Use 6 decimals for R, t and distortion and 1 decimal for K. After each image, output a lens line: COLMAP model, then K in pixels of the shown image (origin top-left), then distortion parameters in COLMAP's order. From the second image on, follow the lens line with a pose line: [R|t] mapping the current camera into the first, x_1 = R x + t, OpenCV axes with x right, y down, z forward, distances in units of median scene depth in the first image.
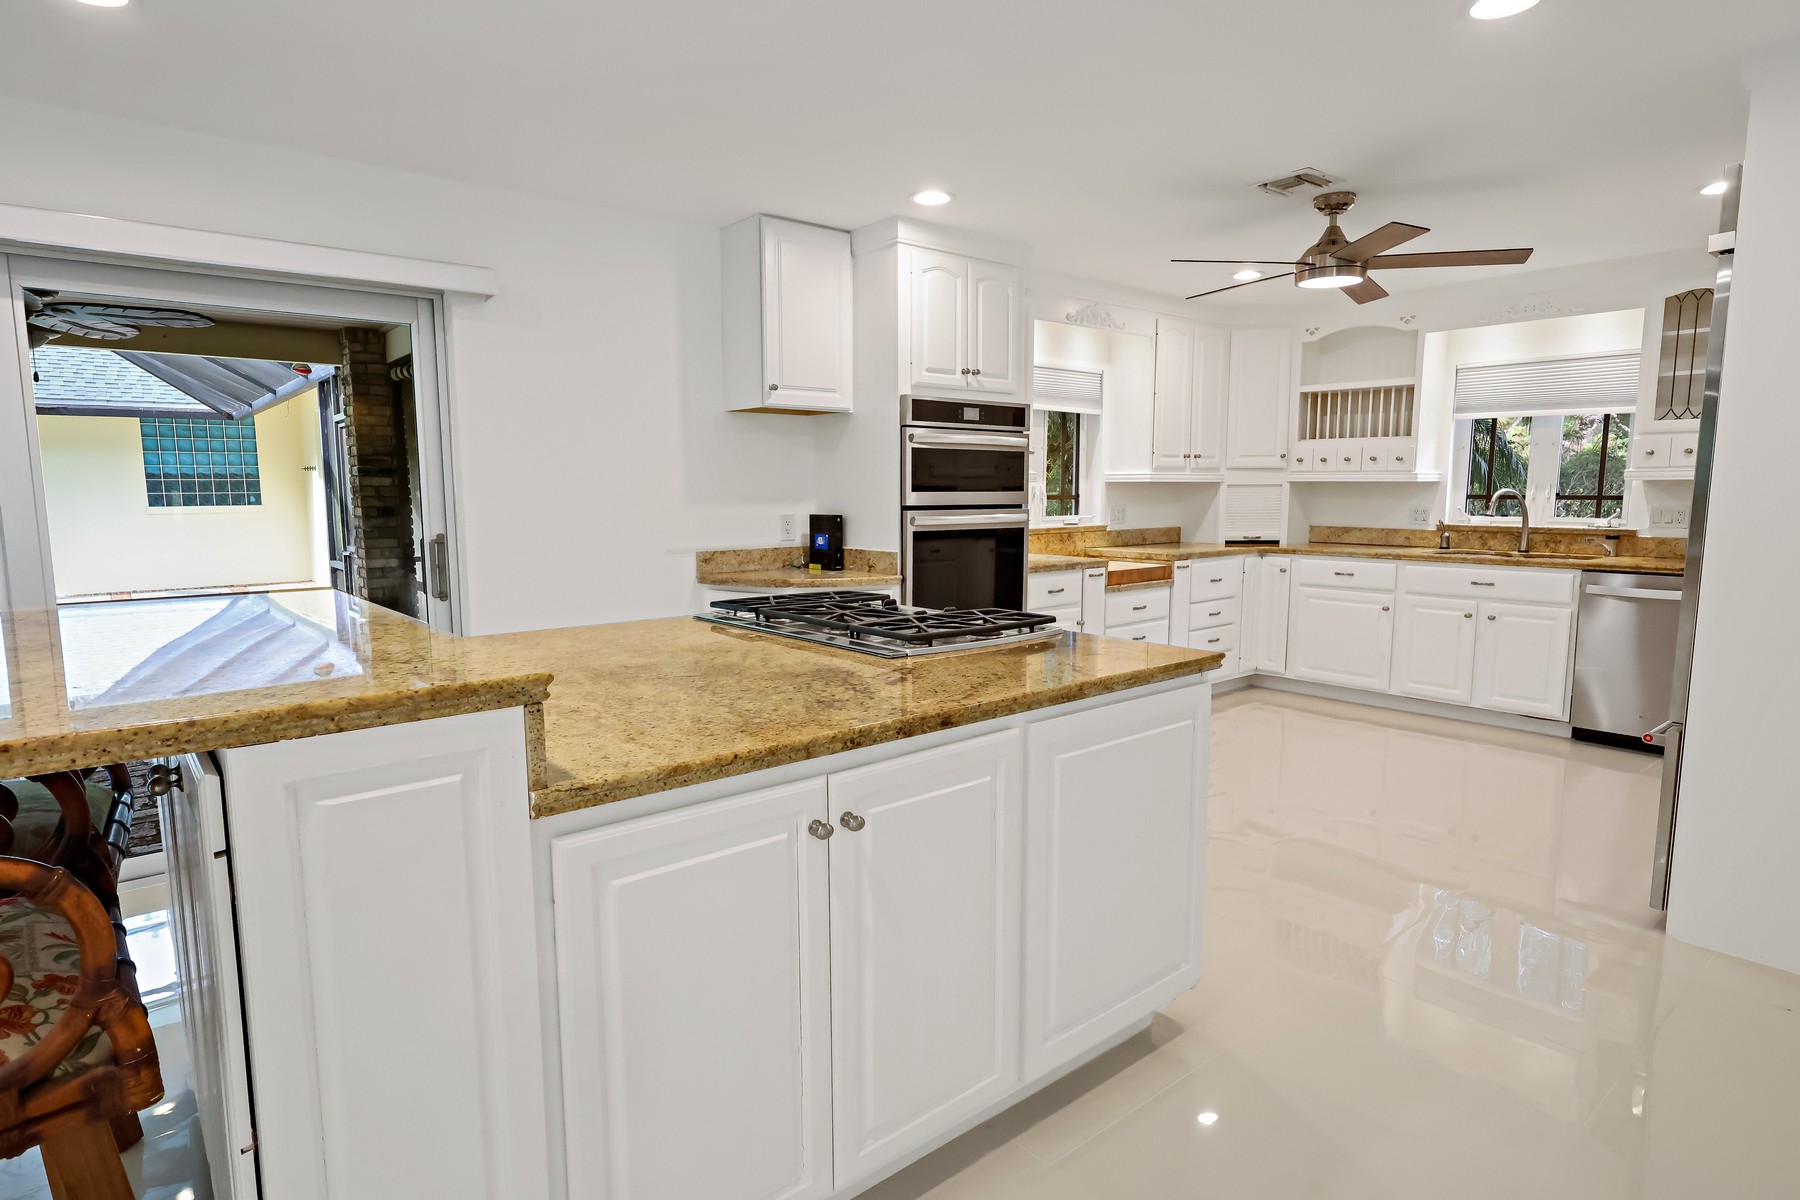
lens RADIAL K [[977.7, 0, 900.0], [0, 977.7, 600.0], [0, 0, 1]] dist [0.021108, -0.000637]
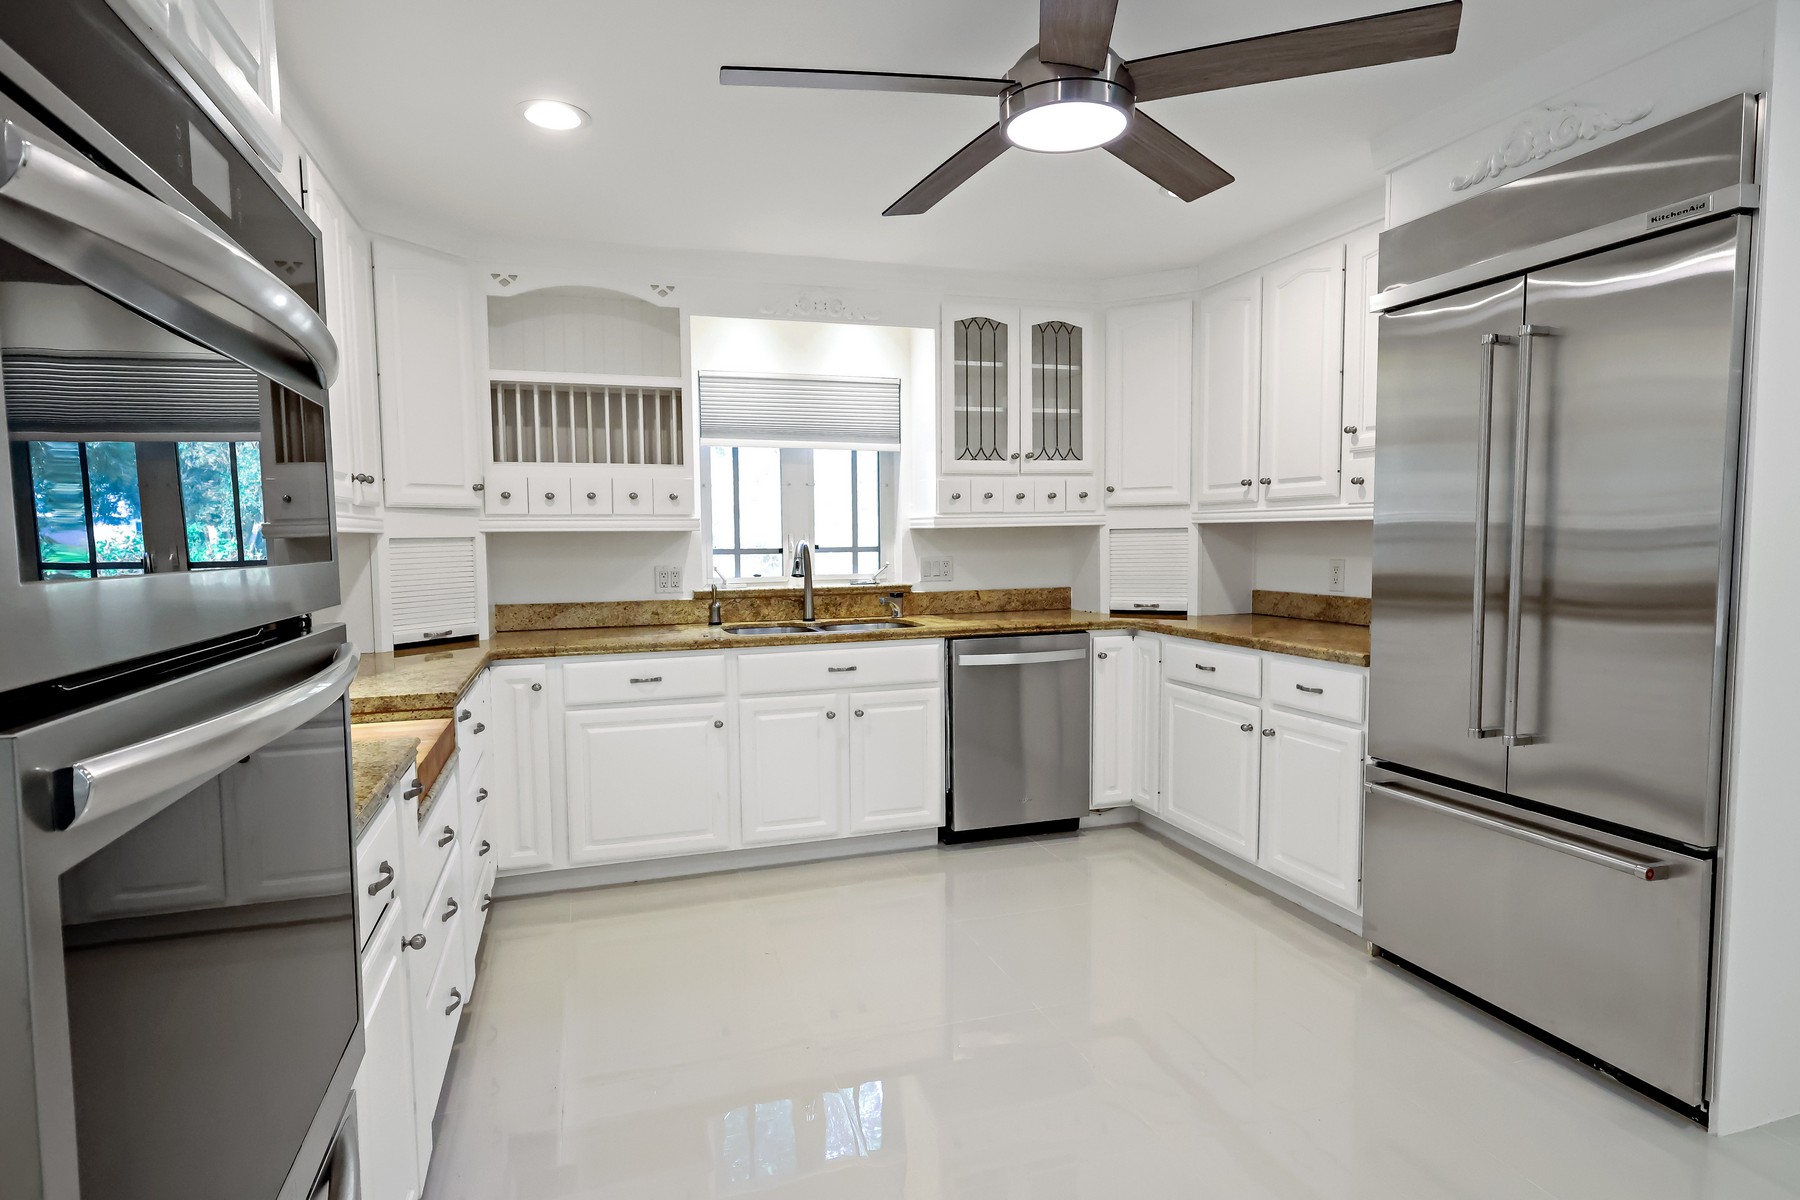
lens RADIAL K [[977.7, 0, 900.0], [0, 977.7, 600.0], [0, 0, 1]] dist [0.021108, -0.000637]
pose [[0.381003, -0.067669, 0.922094, -0.050911], [0.120636, 0.992431, 0.022985, -0.070024], [-0.916670, 0.102481, 0.386282, 0.600727]]
